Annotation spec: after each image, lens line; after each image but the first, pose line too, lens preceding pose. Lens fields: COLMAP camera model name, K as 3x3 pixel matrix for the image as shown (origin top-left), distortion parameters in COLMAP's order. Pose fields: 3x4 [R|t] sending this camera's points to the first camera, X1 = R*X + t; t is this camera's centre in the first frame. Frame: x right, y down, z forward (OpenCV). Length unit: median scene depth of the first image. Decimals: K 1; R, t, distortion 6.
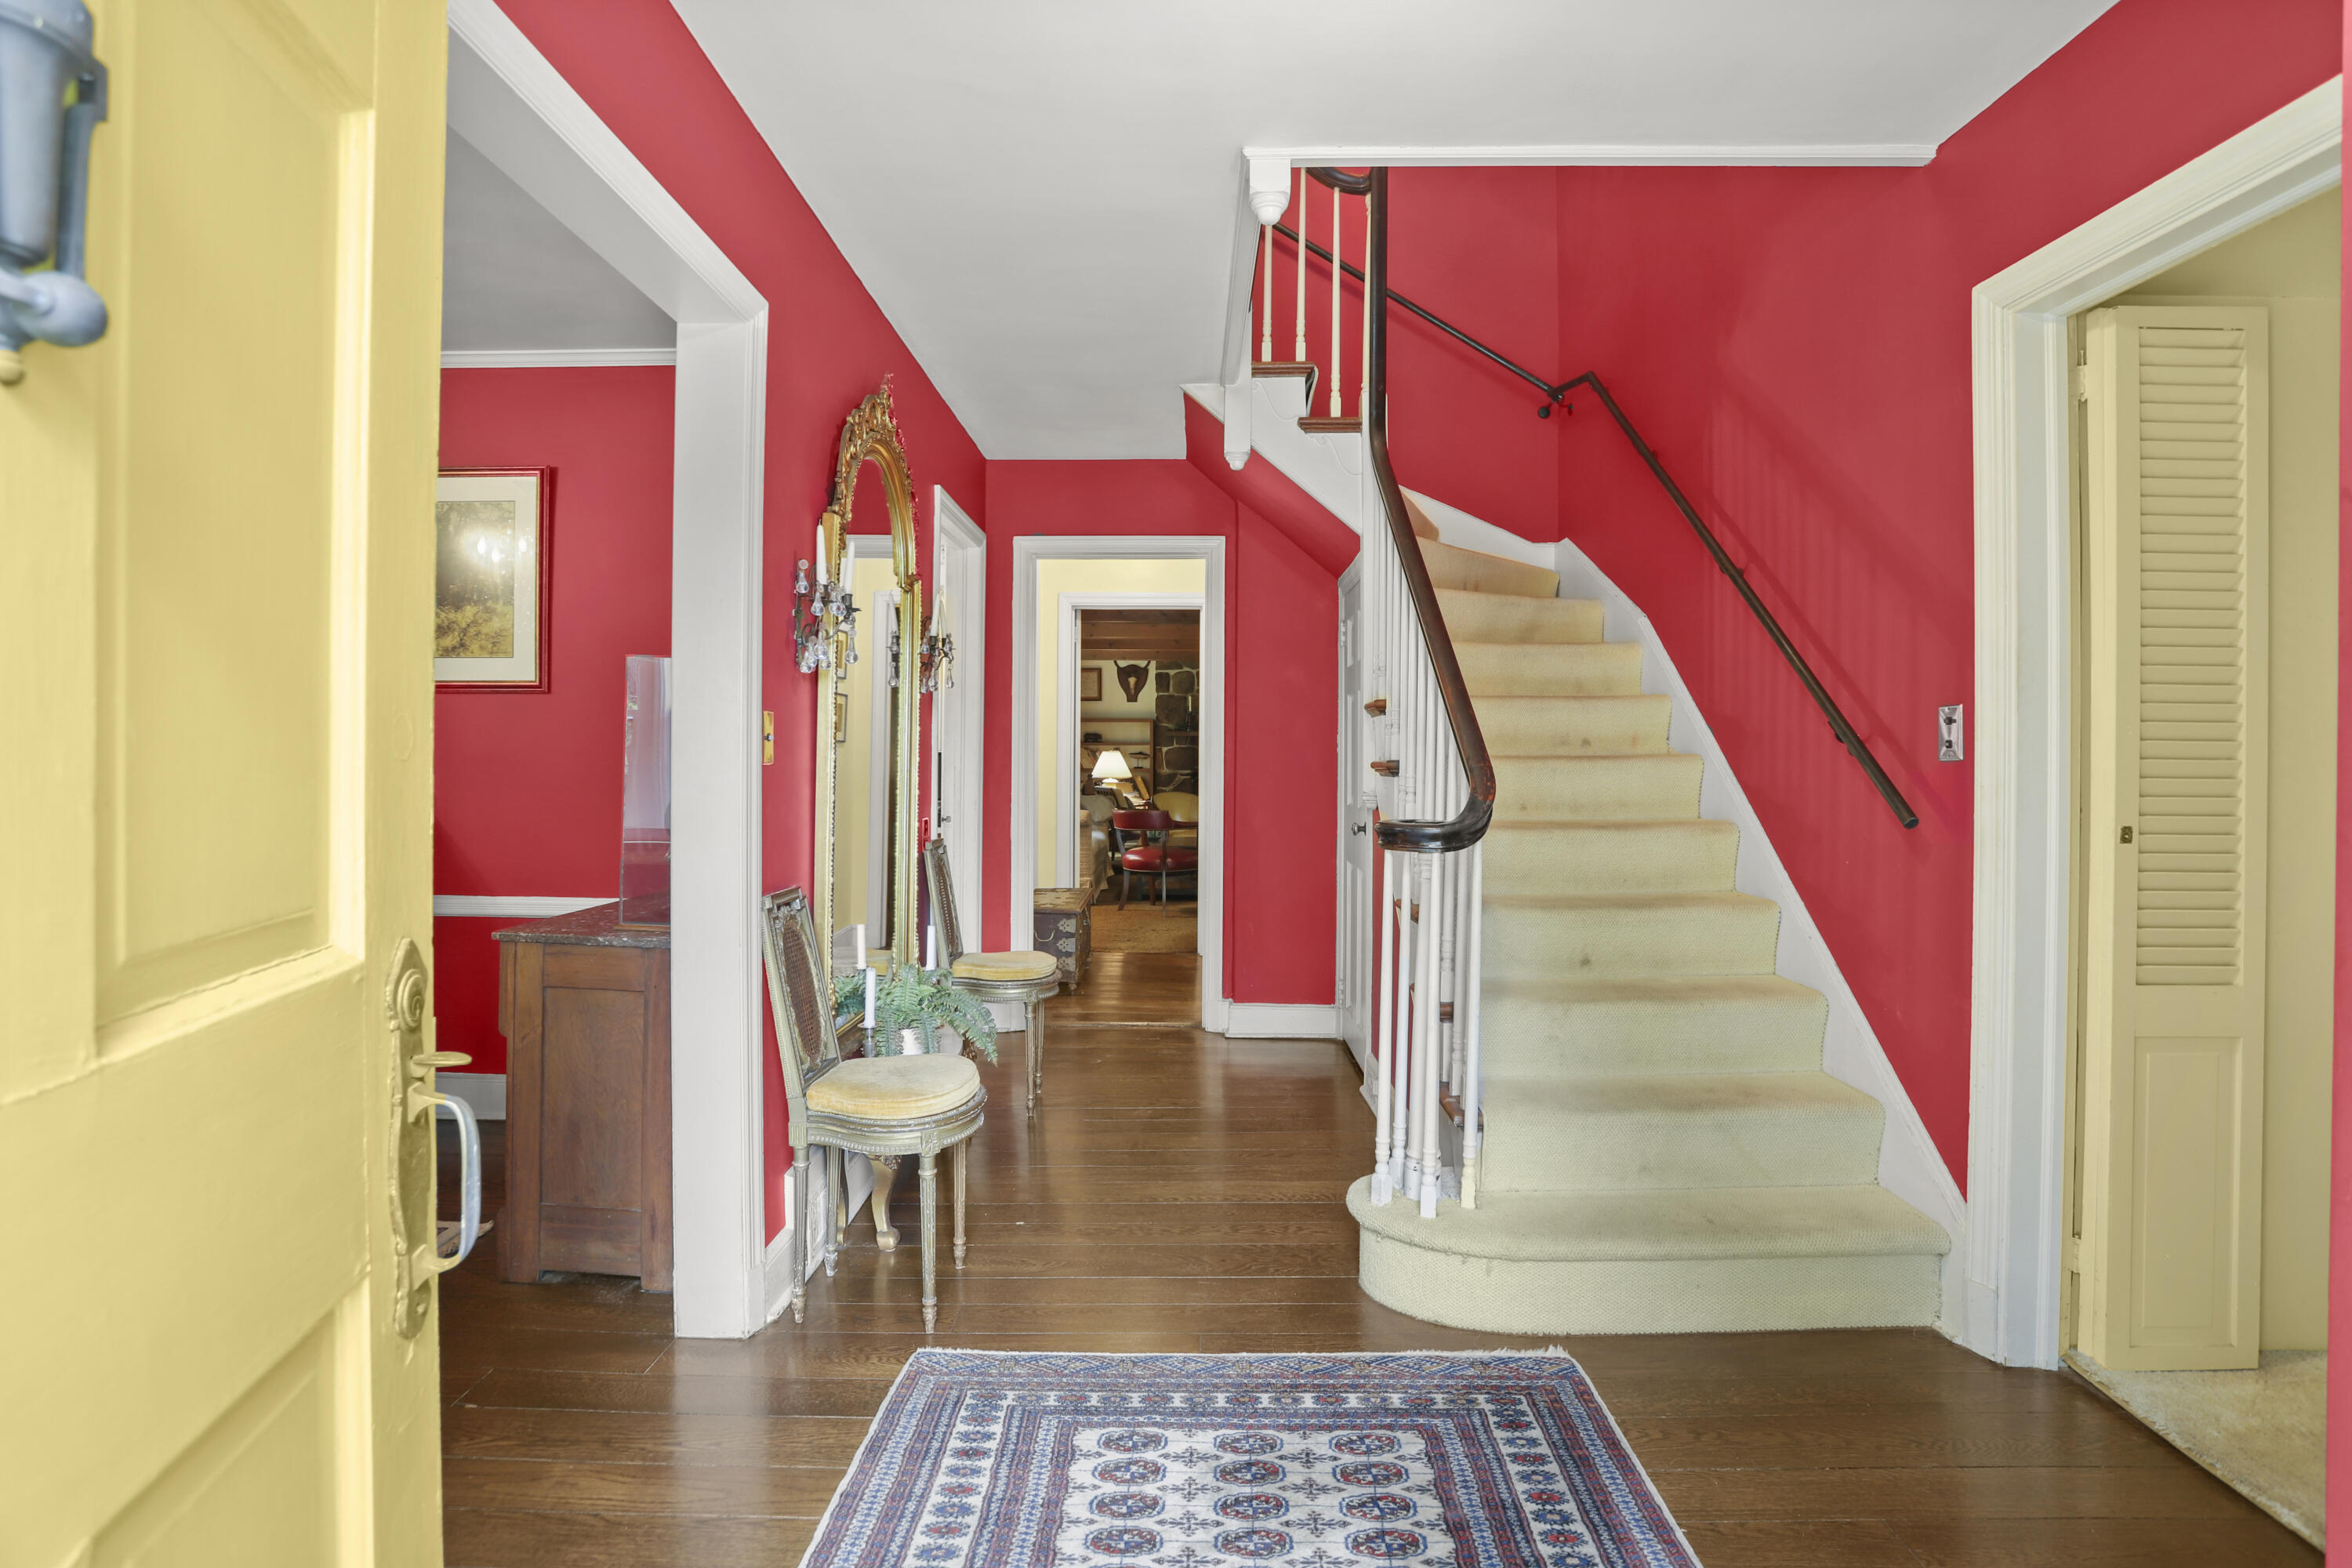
lens RADIAL K [[1178.5, 0, 1179.2], [0, 1178.5, 773.8], [0, 0, 1]] dist [-0.066705, 0.024808]
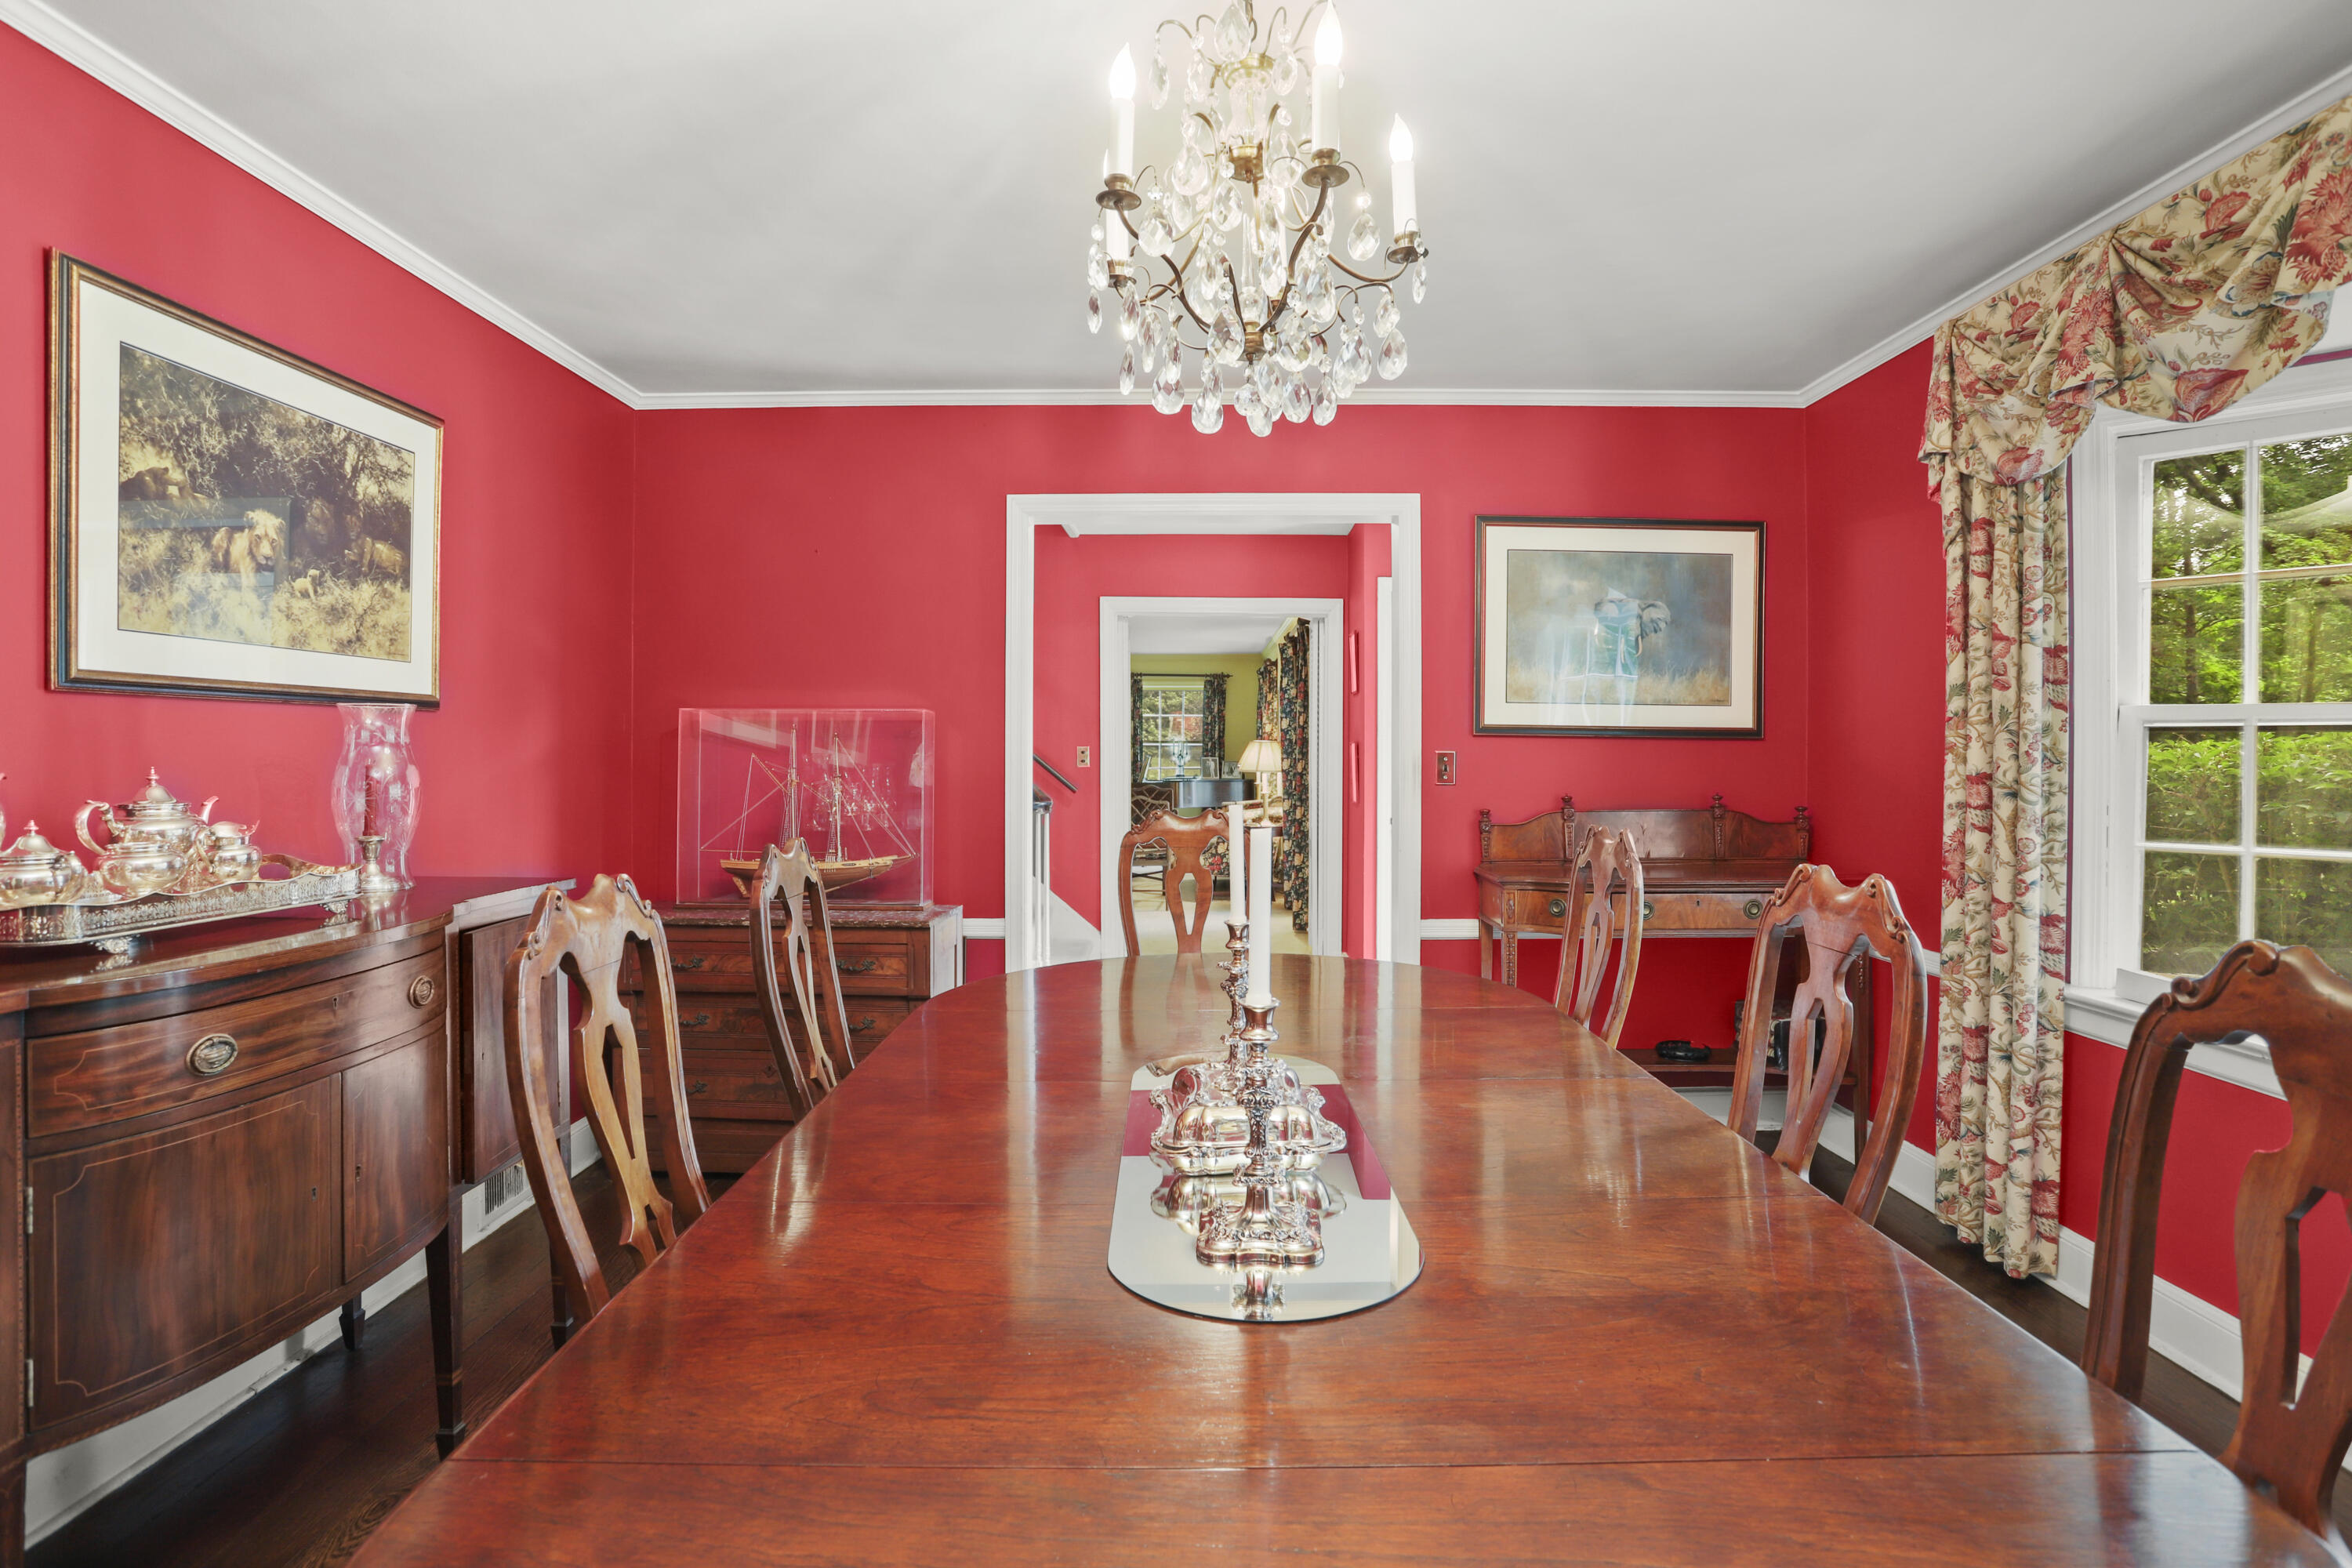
lens RADIAL K [[1178.5, 0, 1164.6], [0, 1178.5, 771.7], [0, 0, 1]] dist [-0.066705, 0.024808]
pose [[0.009576, -0.025356, 0.999633, -1.313533], [0.000671, 0.999678, 0.025351, -0.048620], [-0.999954, 0.000428, 0.009590, 0.506060]]
